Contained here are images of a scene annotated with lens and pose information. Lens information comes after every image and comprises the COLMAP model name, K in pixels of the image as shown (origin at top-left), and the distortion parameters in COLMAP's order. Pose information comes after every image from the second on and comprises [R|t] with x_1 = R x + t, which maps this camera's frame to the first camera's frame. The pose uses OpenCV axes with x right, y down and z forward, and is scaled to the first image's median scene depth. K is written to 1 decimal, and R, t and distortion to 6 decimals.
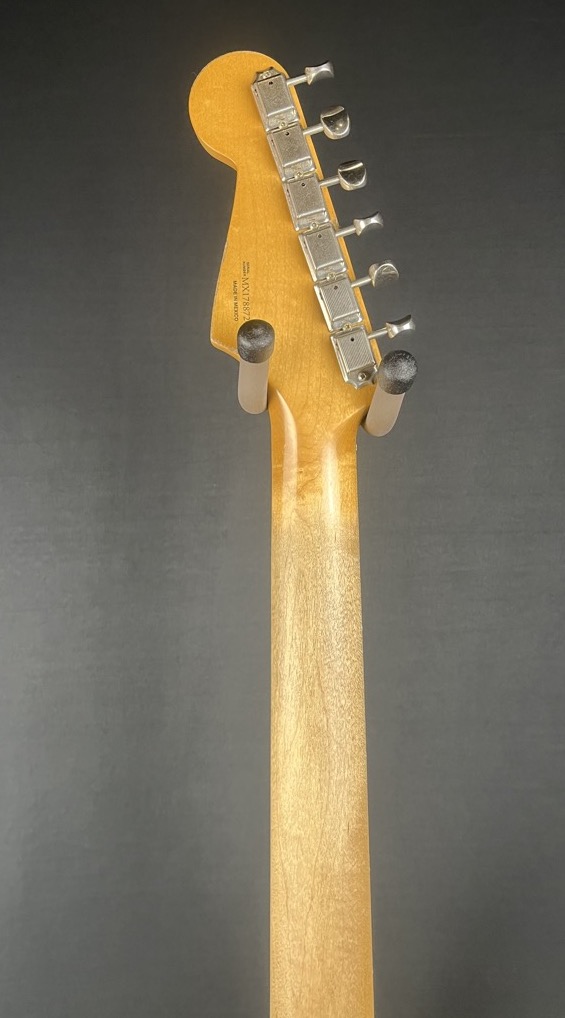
lens RADIAL K [[853.4, 0, 331.3], [0, 853.4, 503.1], [0, 0, 1]] dist [0.025771, -0.011997]
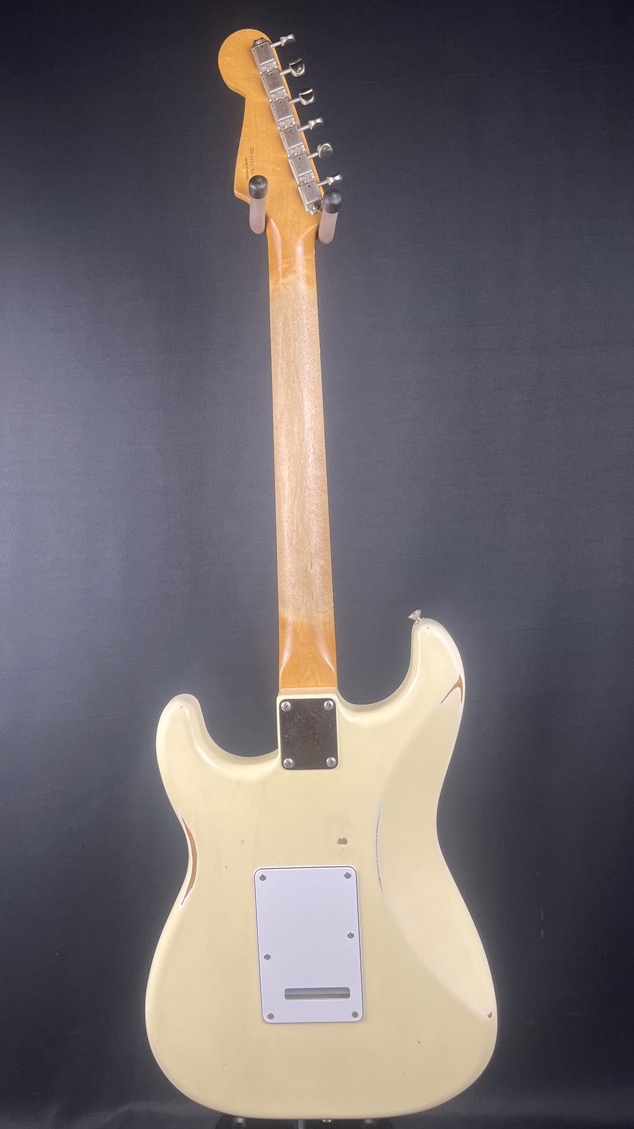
lens RADIAL K [[869.0, 0, 315.9], [0, 869.0, 566.4], [0, 0, 1]] dist [0.019091, -0.000684]
pose [[0.999327, -0.024116, -0.027634, 0.070963], [0.026138, 0.996816, 0.075325, 0.489727], [0.025729, -0.075997, 0.996776, -0.964018]]
